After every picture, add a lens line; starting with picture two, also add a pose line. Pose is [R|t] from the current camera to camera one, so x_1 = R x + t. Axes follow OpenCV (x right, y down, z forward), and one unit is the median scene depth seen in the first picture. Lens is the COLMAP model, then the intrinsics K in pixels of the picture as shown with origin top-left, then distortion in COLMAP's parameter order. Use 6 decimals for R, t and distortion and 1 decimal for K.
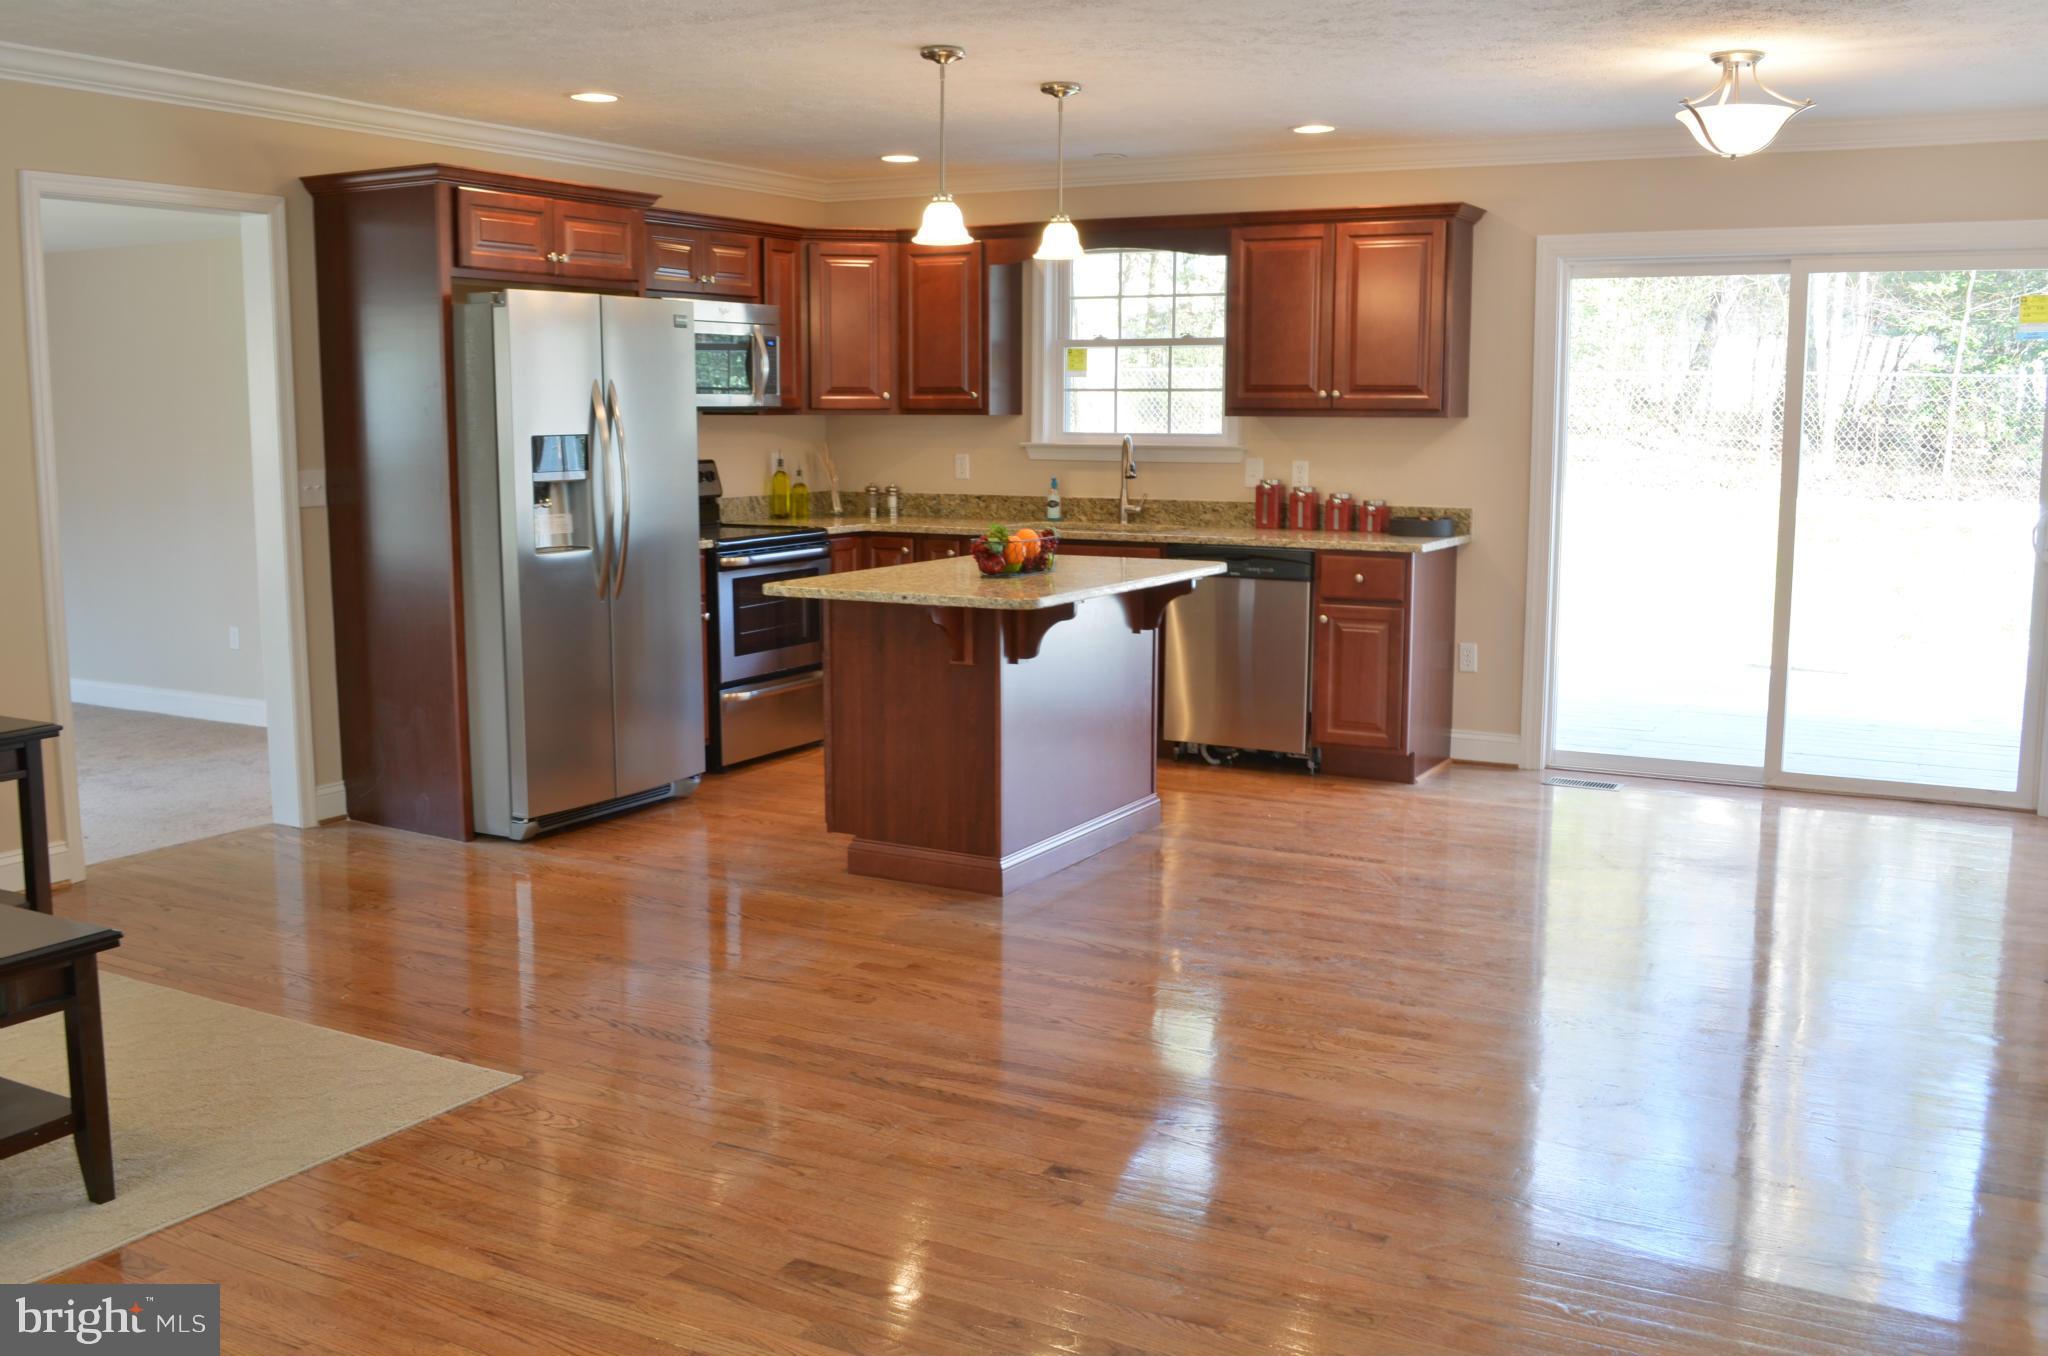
lens RADIAL K [[1827.0, 0, 1024.0], [0, 1827.0, 678.0], [0, 0, 1]] dist [-0.087692, 0.024198]
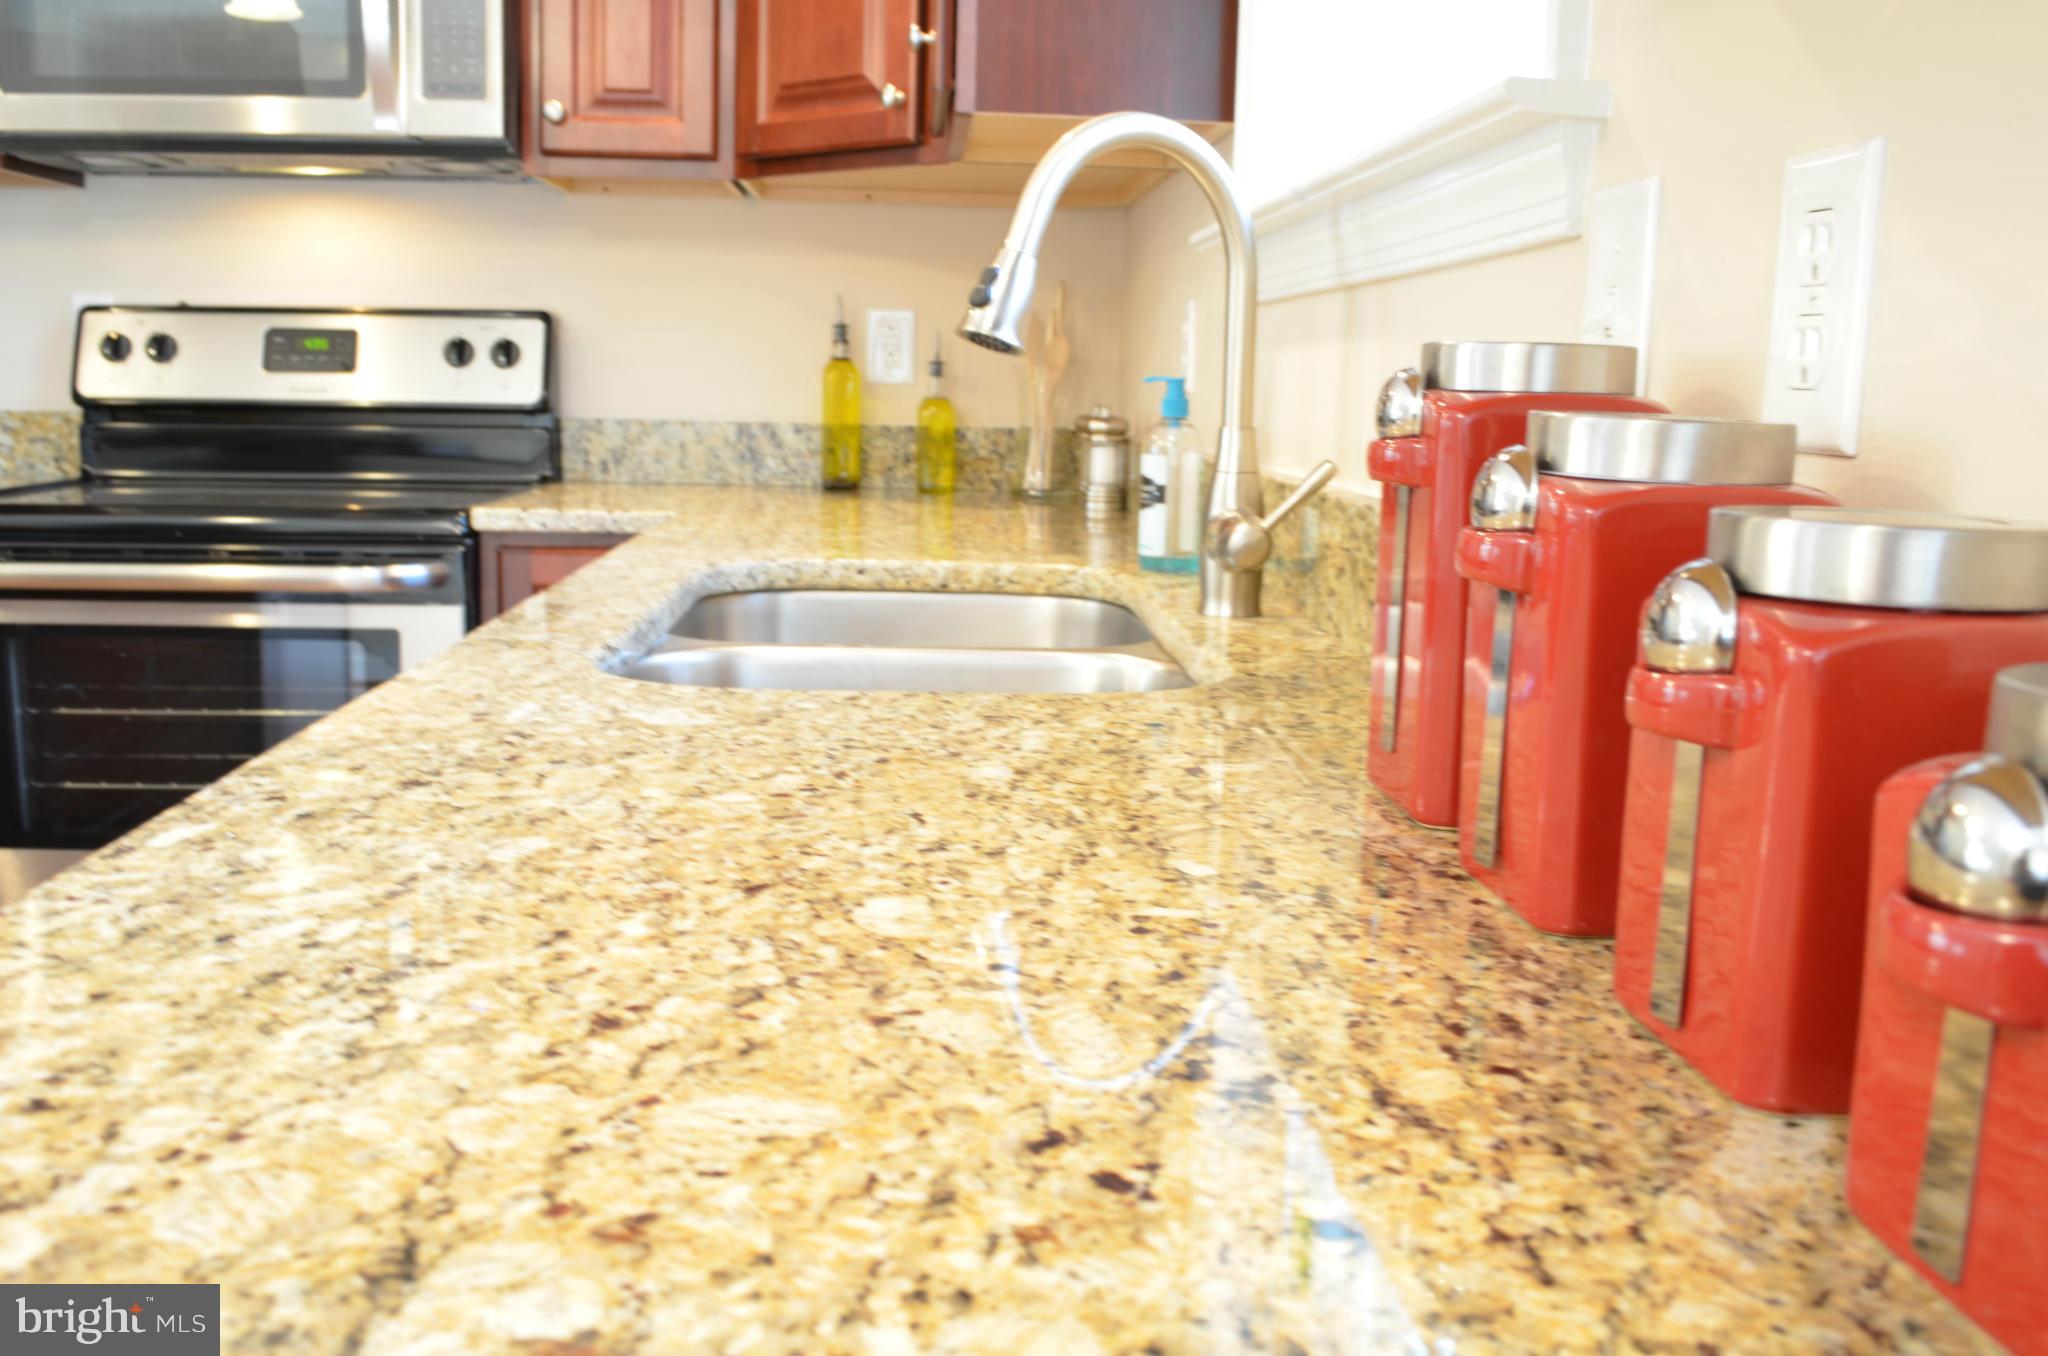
lens RADIAL K [[1827.0, 0, 1024.0], [0, 1827.0, 678.0], [0, 0, 1]] dist [-0.087692, 0.024198]
pose [[0.546658, 0.146403, -0.824458, 0.218682], [-0.148920, 0.985899, 0.076329, -0.096302], [0.824007, 0.081052, 0.560752, 0.954883]]
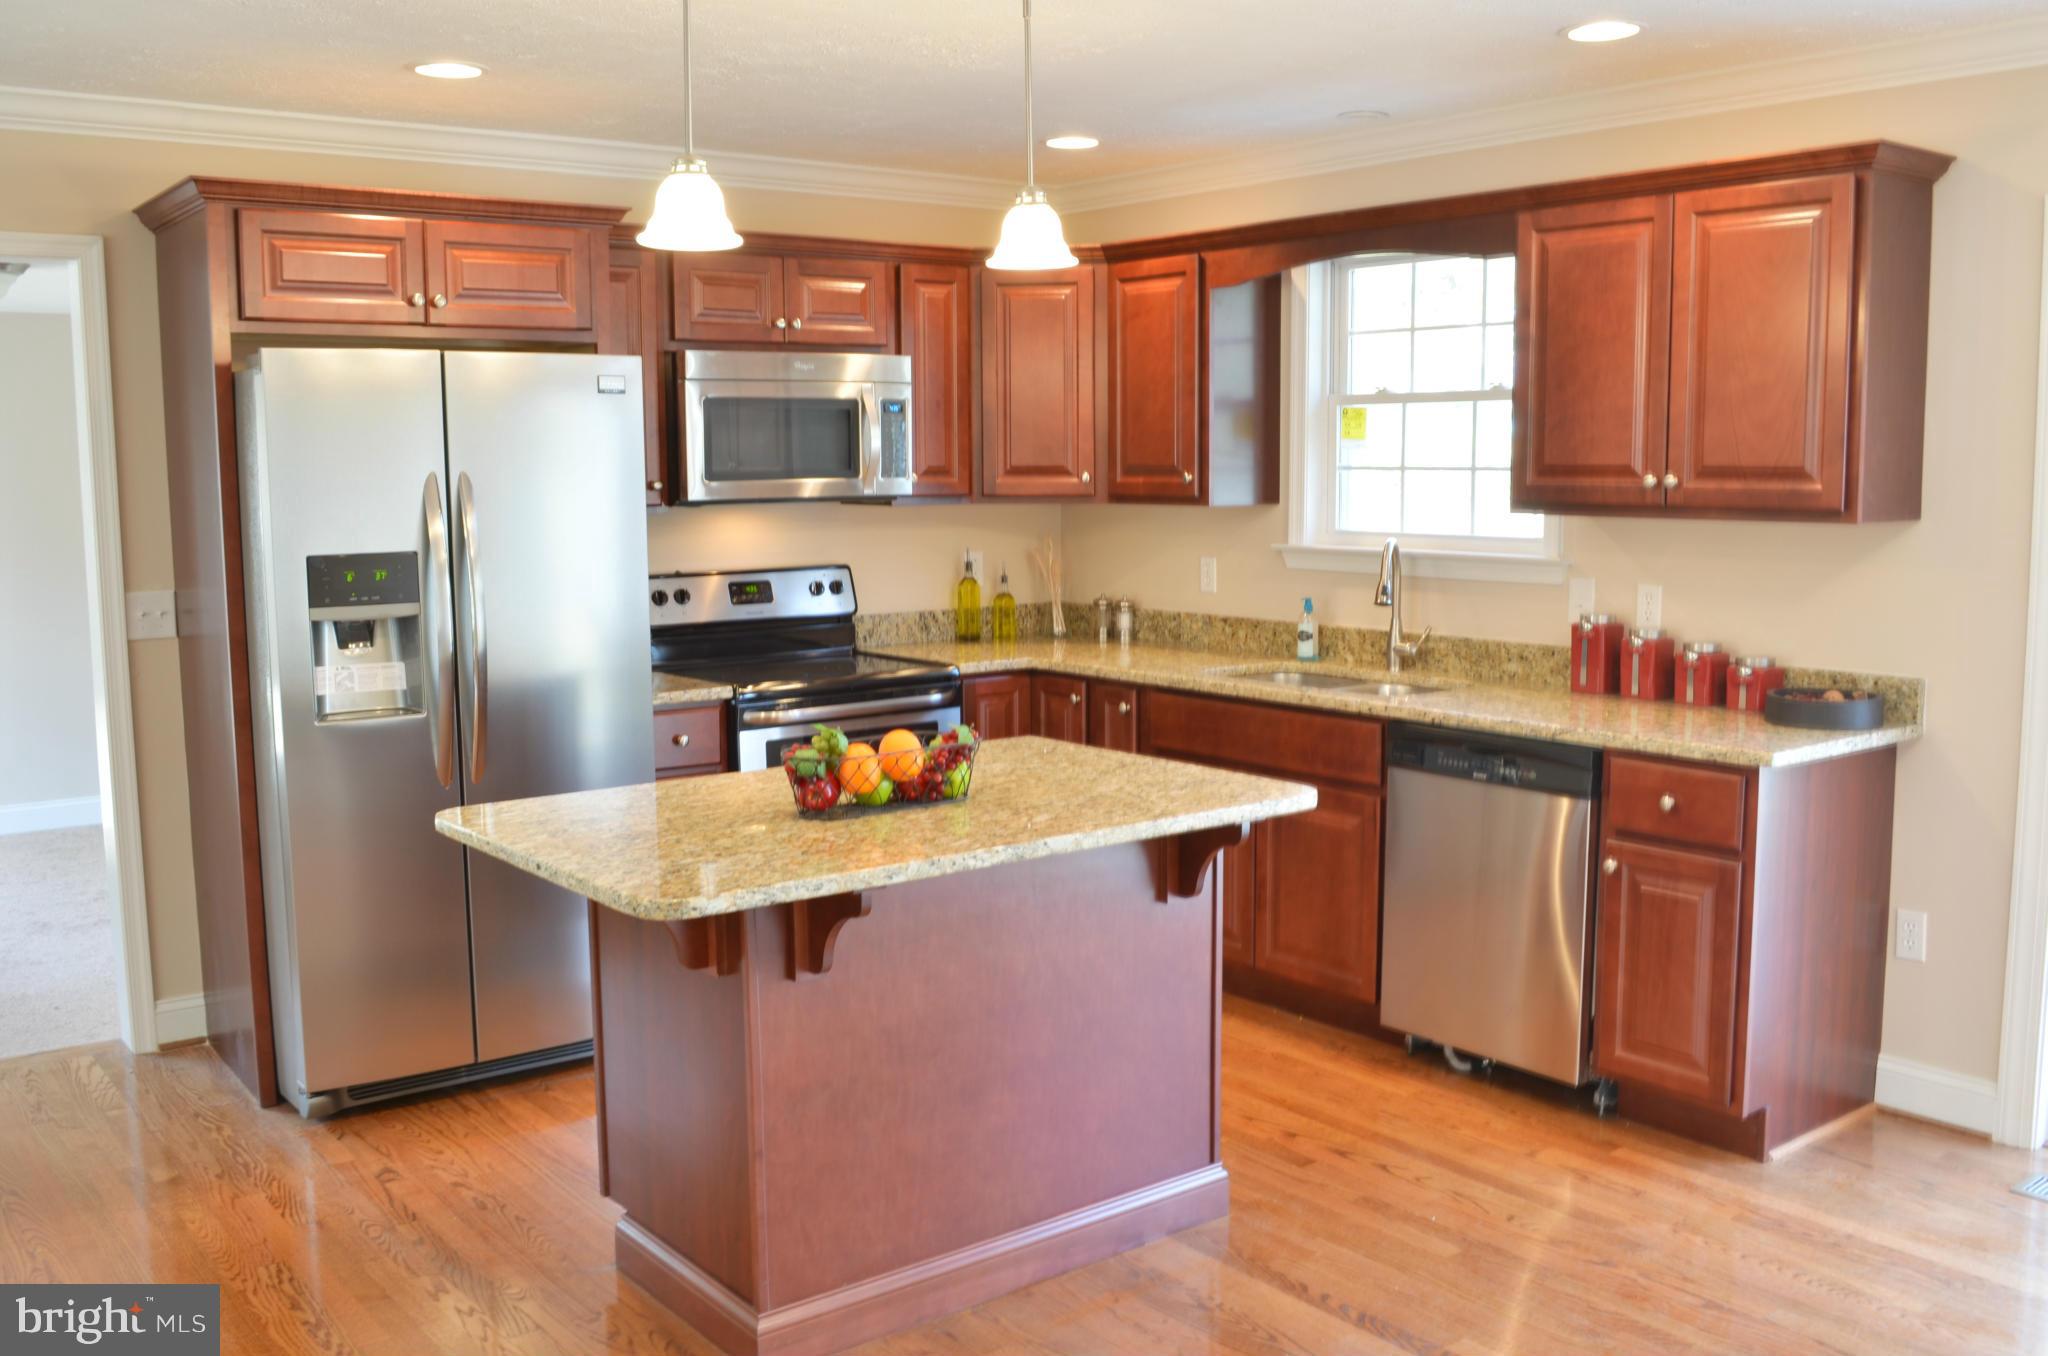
lens RADIAL K [[1827.0, 0, 1024.0], [0, 1827.0, 678.0], [0, 0, 1]] dist [-0.087692, 0.024198]
pose [[0.921769, 0.038466, -0.385827, 0.202066], [-0.048580, 0.998683, -0.016496, -0.070261], [0.384684, 0.033949, 0.922424, 0.369219]]
